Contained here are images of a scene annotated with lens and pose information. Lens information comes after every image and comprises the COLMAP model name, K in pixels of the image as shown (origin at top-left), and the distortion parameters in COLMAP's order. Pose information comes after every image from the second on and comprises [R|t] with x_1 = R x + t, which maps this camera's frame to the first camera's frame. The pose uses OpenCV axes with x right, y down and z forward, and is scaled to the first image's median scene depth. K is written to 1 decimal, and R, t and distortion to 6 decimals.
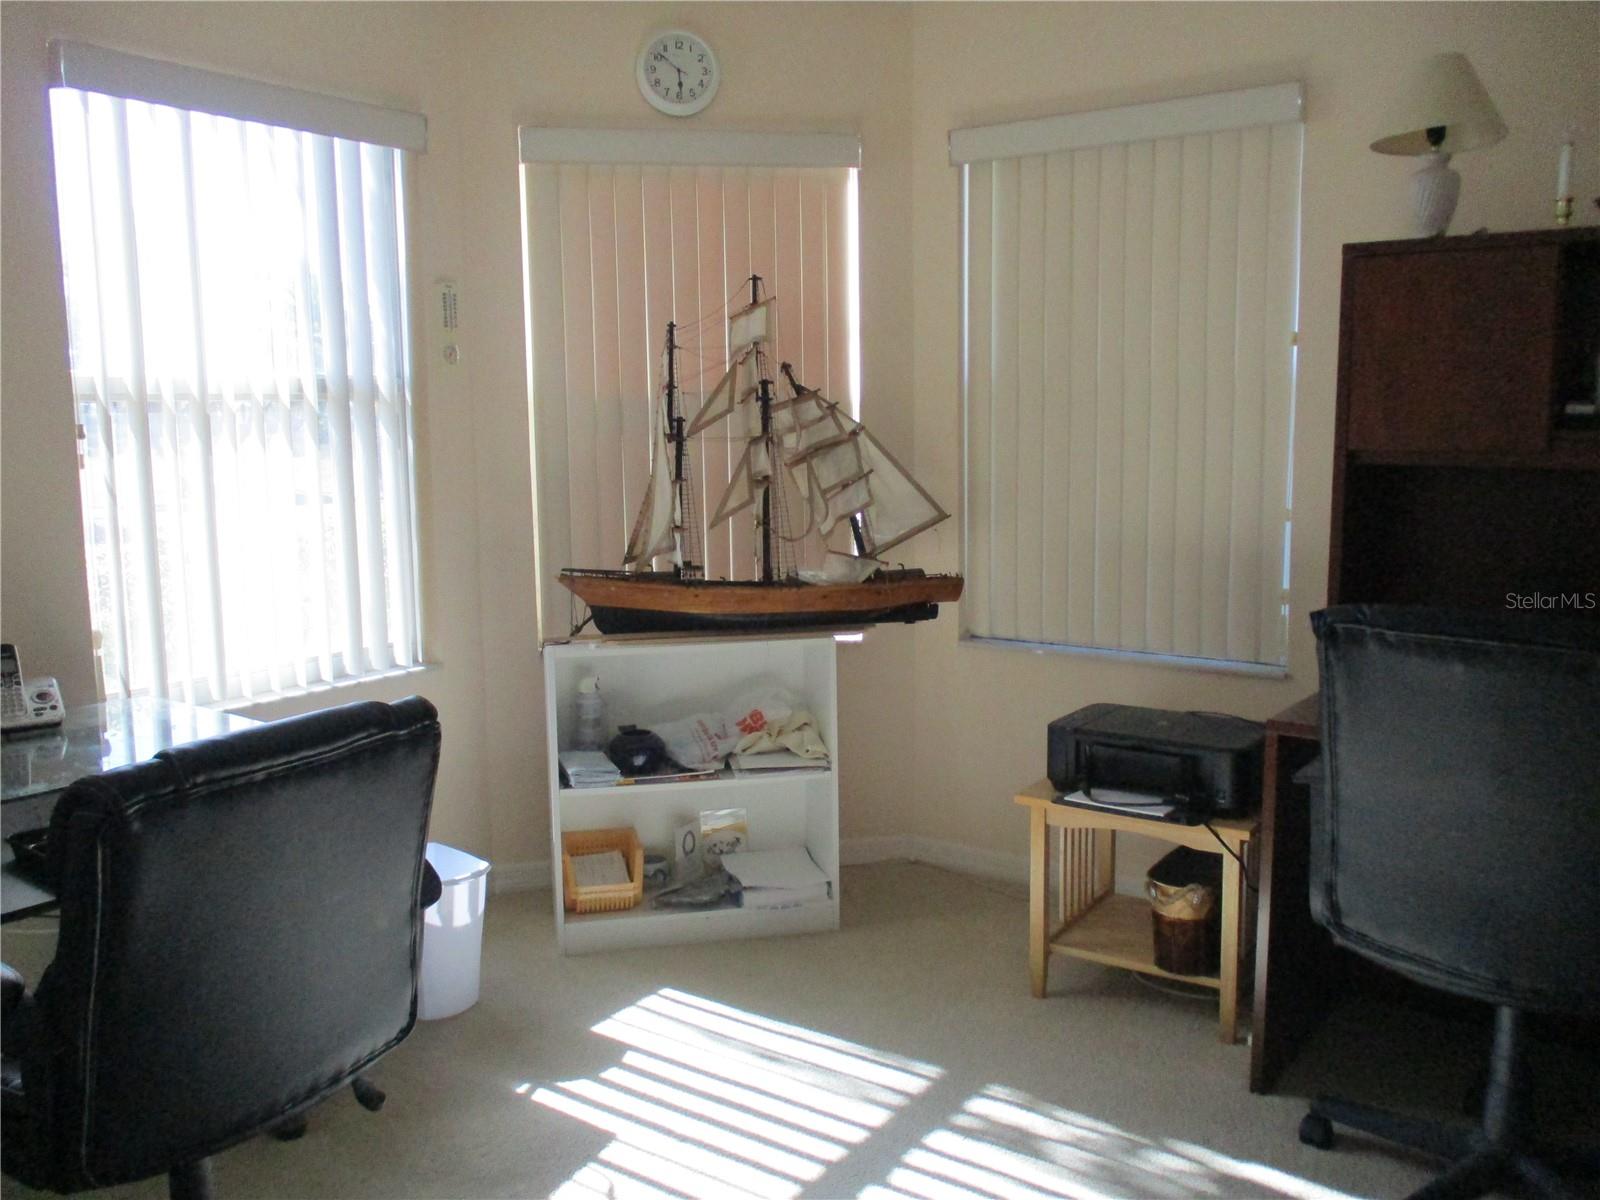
lens RADIAL K [[1365.0, 0, 796.8], [0, 1365.0, 597.4], [0, 0, 1]] dist [-0.009070, 0.003025]
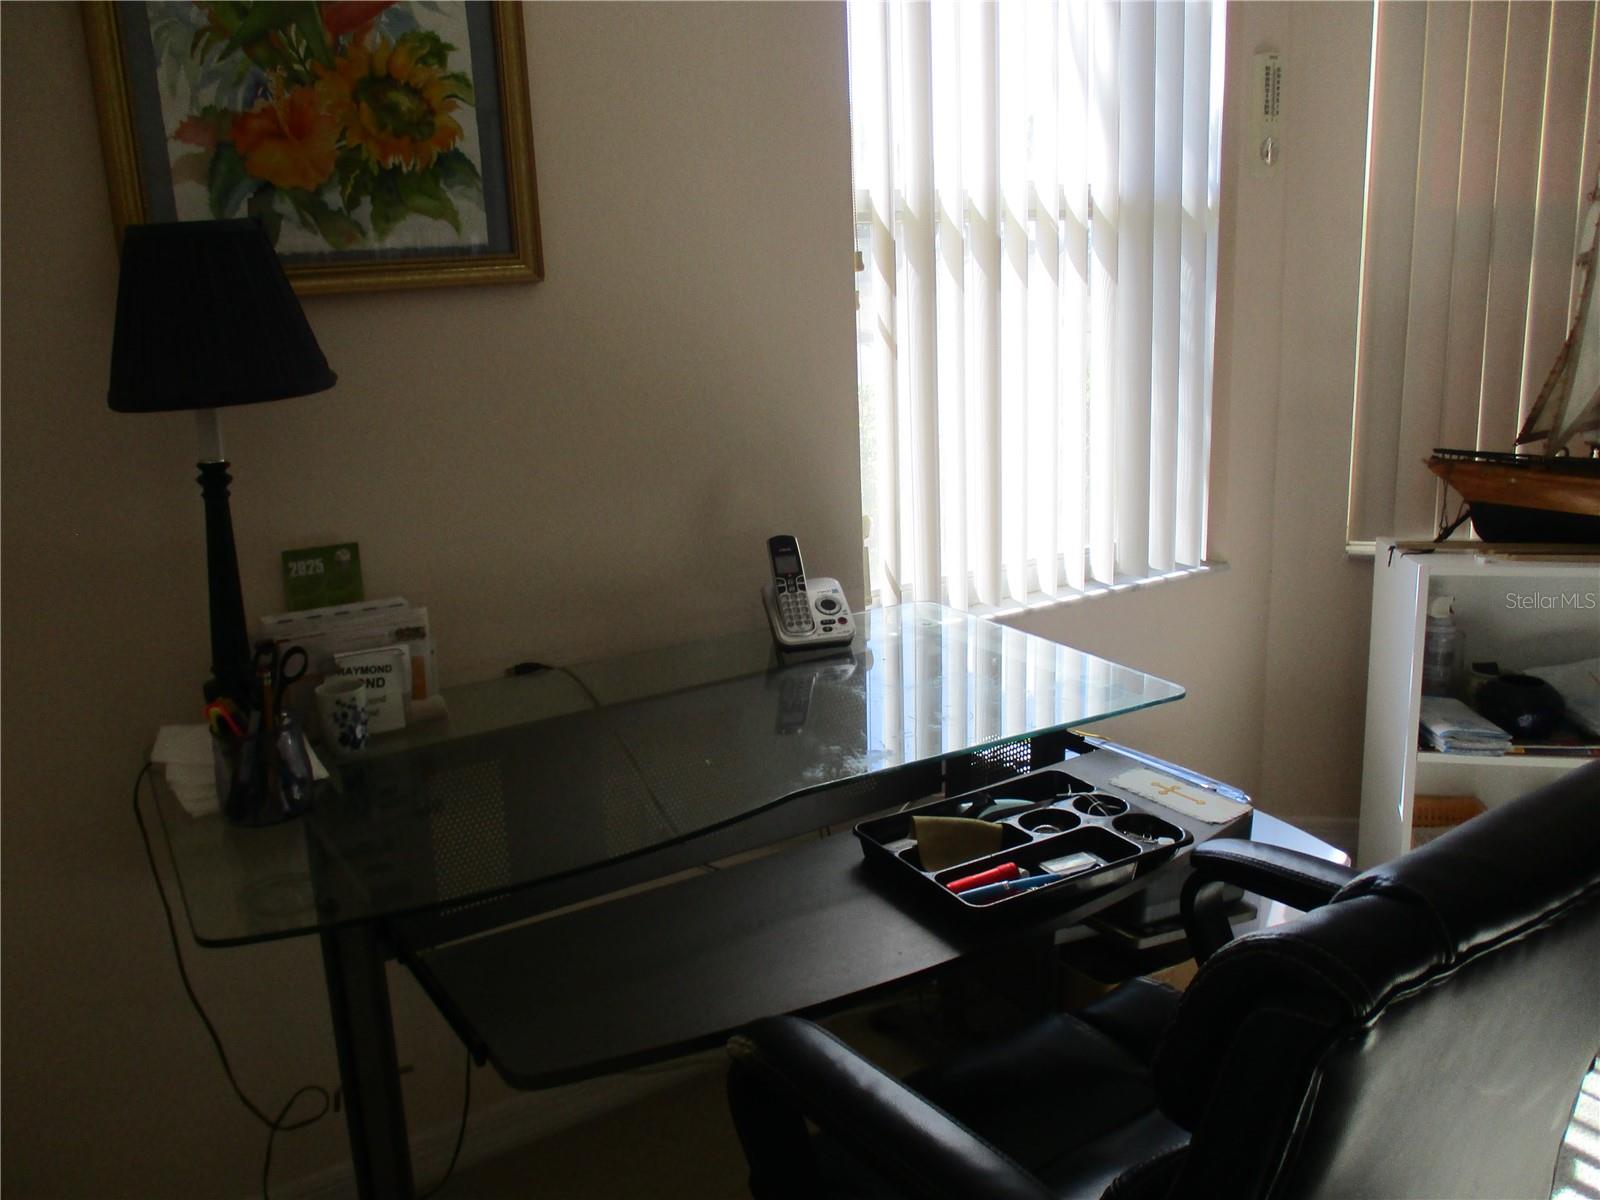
lens RADIAL K [[1365.0, 0, 802.6], [0, 1365.0, 599.1], [0, 0, 1]] dist [-0.009070, 0.003025]
pose [[0.931886, 0.073242, -0.355279, -0.226774], [-0.030657, 0.991802, 0.124051, -0.021880], [0.361452, -0.104710, 0.926492, 0.208442]]
